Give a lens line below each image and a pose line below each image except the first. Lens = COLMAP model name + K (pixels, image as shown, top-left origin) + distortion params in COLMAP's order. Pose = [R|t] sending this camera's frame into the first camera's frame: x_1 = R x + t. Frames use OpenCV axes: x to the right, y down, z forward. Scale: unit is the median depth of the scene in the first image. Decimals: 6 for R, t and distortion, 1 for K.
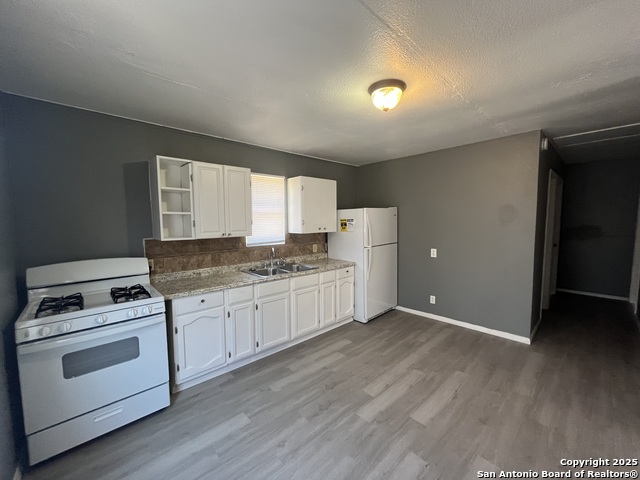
lens RADIAL K [[256.7, 0, 318.6], [0, 256.7, 240.3], [0, 0, 1]] dist [-0.004091, 0.000701]
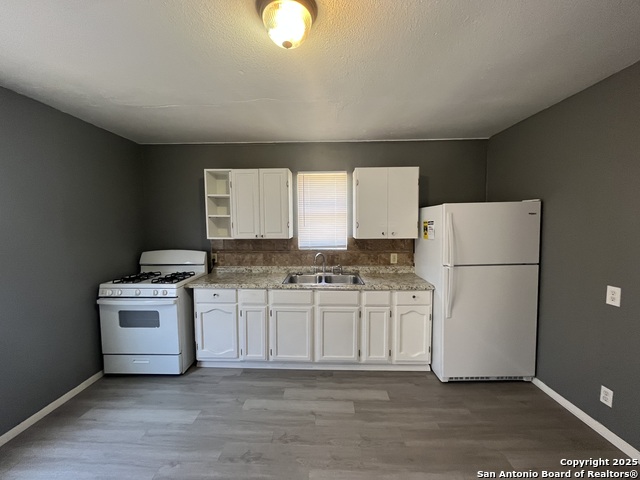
lens RADIAL K [[256.7, 0, 319.9], [0, 256.7, 240.3], [0, 0, 1]] dist [-0.004091, 0.000701]
pose [[0.718190, 0.055362, -0.693641, 0.532084], [-0.056097, 0.998192, 0.021587, -0.041766], [0.693582, 0.023407, 0.719997, 0.429392]]
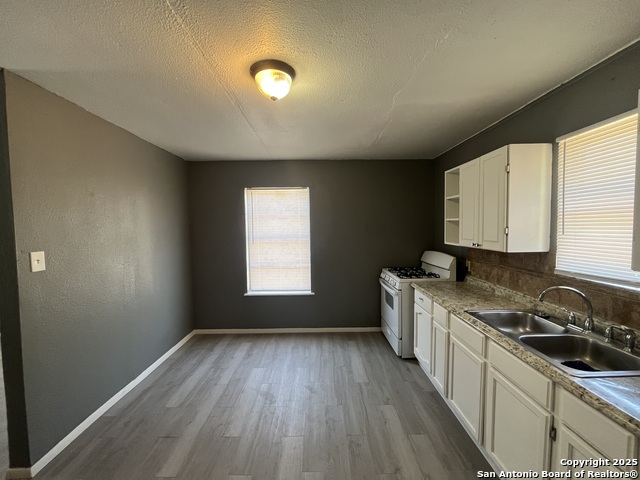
lens RADIAL K [[256.7, 0, 320.6], [0, 256.7, 240.4], [0, 0, 1]] dist [-0.004091, 0.000701]
pose [[-0.670342, 0.055383, -0.739982, 0.551463], [-0.041552, 0.992845, 0.111949, -0.105100], [0.740888, 0.105792, -0.663245, 1.175093]]
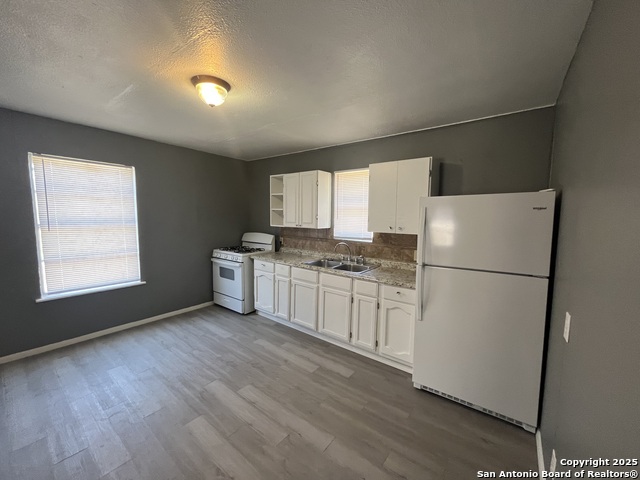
lens RADIAL K [[256.7, 0, 320.1], [0, 256.7, 240.6], [0, 0, 1]] dist [-0.004091, 0.000701]
pose [[0.178238, 0.107833, -0.978061, 0.958581], [-0.096957, 0.991065, 0.091598, -0.077300], [0.979199, 0.078504, 0.187100, 0.876748]]
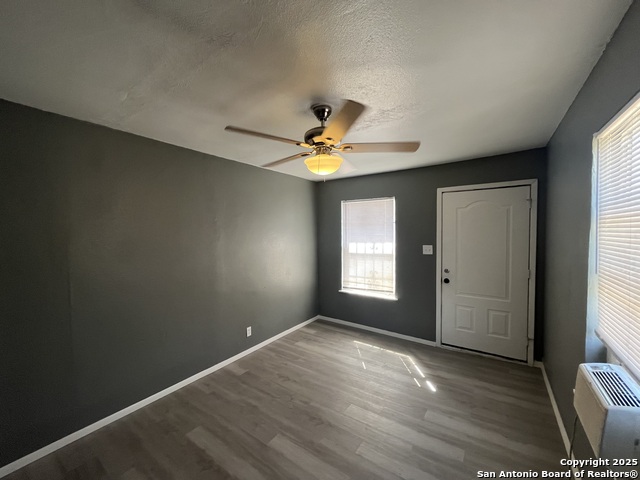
lens RADIAL K [[256.7, 0, 320.6], [0, 256.7, 237.0], [0, 0, 1]] dist [-0.004091, 0.000701]
pose [[-0.972465, 0.018575, -0.232306, 0.315558], [-0.005990, 0.994497, 0.104595, -0.154182], [0.232971, 0.103106, -0.967002, 1.498576]]
